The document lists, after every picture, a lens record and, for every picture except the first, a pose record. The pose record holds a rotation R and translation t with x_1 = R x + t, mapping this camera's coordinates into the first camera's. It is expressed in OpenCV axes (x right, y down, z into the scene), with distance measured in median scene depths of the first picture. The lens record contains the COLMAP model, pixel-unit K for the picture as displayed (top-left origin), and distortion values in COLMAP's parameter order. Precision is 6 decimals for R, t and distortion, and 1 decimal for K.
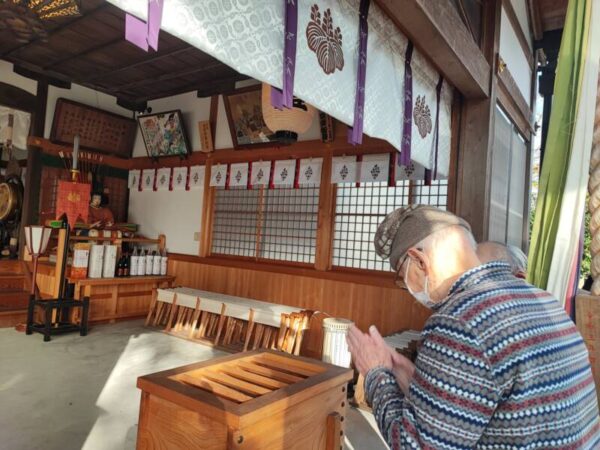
lens RADIAL K [[435.2, 0, 308.8], [0, 435.2, 223.2], [0, 0, 1]] dist [0.038802, -0.044850]
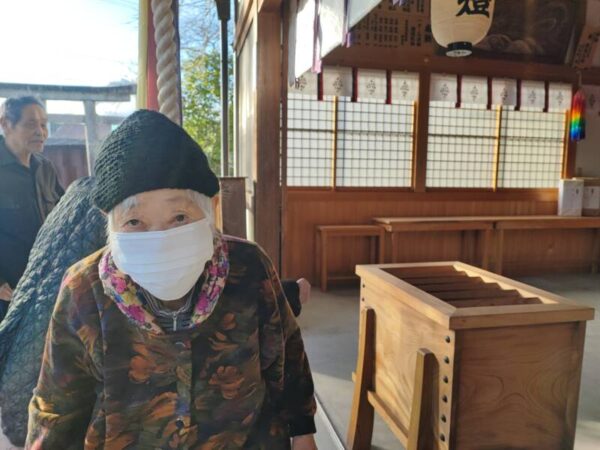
lens RADIAL K [[435.2, 0, 308.7], [0, 435.2, 222.3], [0, 0, 1]] dist [0.038802, -0.044850]
pose [[0.629500, -0.153325, 0.761723, -0.811761], [-0.010499, 0.978569, 0.205650, -0.024842], [-0.776930, -0.137454, 0.614399, 0.524315]]
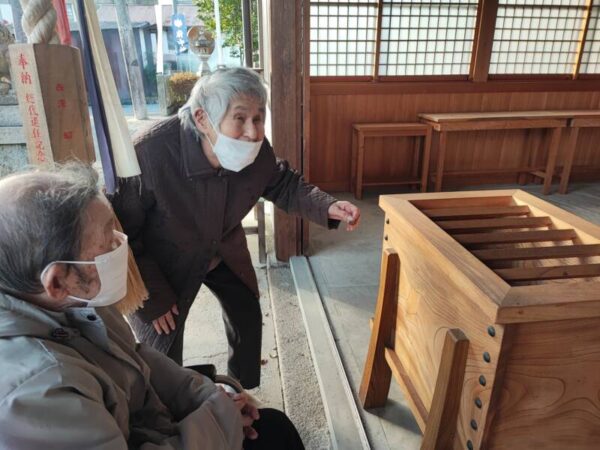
lens RADIAL K [[435.2, 0, 301.5], [0, 435.2, 224.7], [0, 0, 1]] dist [0.038802, -0.044850]
pose [[0.717516, -0.322187, 0.617549, -0.739716], [0.016909, 0.894388, 0.446973, -0.025039], [-0.696337, -0.310268, 0.647185, 0.555497]]
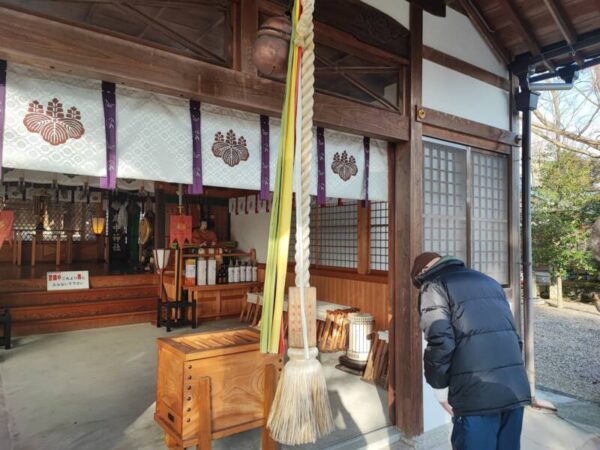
lens RADIAL K [[435.2, 0, 302.7], [0, 435.2, 223.0], [0, 0, 1]] dist [0.038802, -0.044850]
pose [[0.947738, -0.070905, -0.311071, 0.231064], [0.068002, 0.997481, -0.020183, -0.015702], [0.311718, -0.002025, 0.950172, -0.161145]]
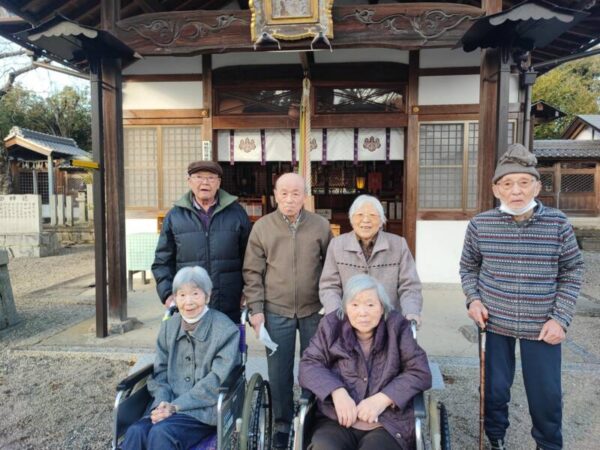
lens RADIAL K [[435.2, 0, 295.3], [0, 435.2, 223.6], [0, 0, 1]] dist [0.038802, -0.044850]
pose [[0.502106, -0.017418, -0.864630, 1.015479], [0.072298, 0.997143, 0.021897, 0.072648], [0.861778, -0.073506, 0.501931, -0.369200]]
